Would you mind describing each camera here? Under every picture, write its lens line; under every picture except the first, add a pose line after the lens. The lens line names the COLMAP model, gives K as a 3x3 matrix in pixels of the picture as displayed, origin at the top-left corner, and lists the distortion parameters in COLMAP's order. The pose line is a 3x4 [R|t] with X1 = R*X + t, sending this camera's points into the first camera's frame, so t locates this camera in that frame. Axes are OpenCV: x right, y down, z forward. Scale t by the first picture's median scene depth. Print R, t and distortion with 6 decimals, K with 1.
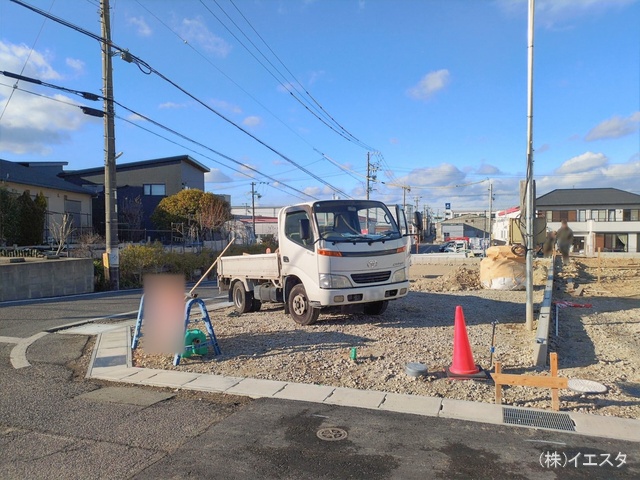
lens RADIAL K [[480.2, 0, 334.7], [0, 480.2, 241.4], [0, 0, 1]] dist [0.043253, -0.006821]
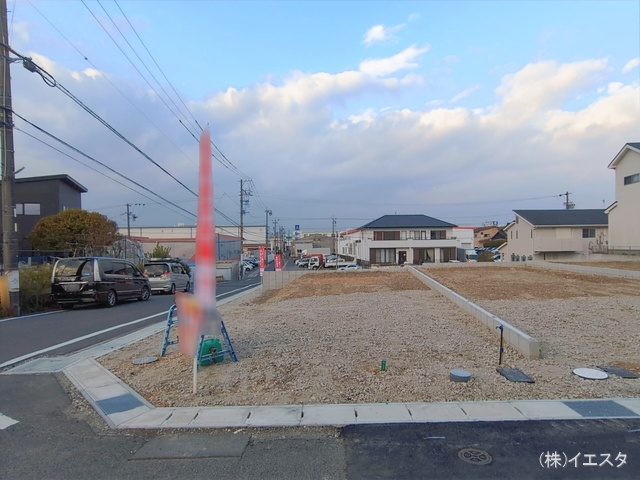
lens RADIAL K [[405.2, 0, 335.9], [0, 405.2, 256.9], [0, 0, 1]] dist [-0.005079, 0.003062]
pose [[0.945109, -0.018318, 0.326243, -0.117571], [0.018488, 0.999826, 0.002580, -0.002753], [-0.326233, 0.003593, 0.945283, 0.069950]]
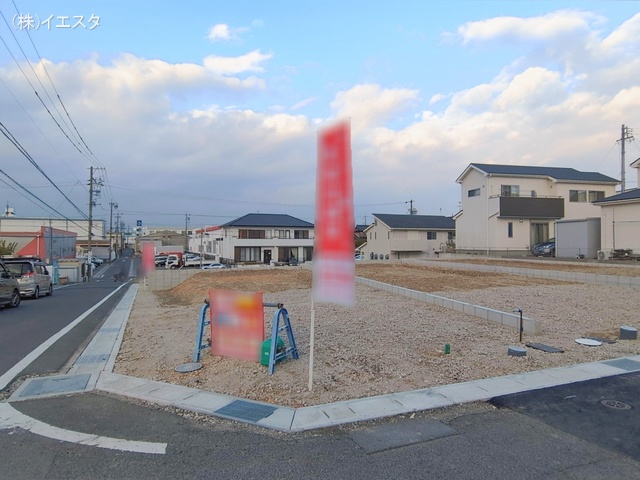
lens RADIAL K [[405.2, 0, 324.1], [0, 405.2, 236.2], [0, 0, 1]] dist [-0.005079, 0.003062]
pose [[0.767693, 0.015523, 0.640629, -0.282441], [0.013489, 0.999094, -0.040373, -0.001929], [-0.640675, 0.039636, 0.766788, 0.146474]]
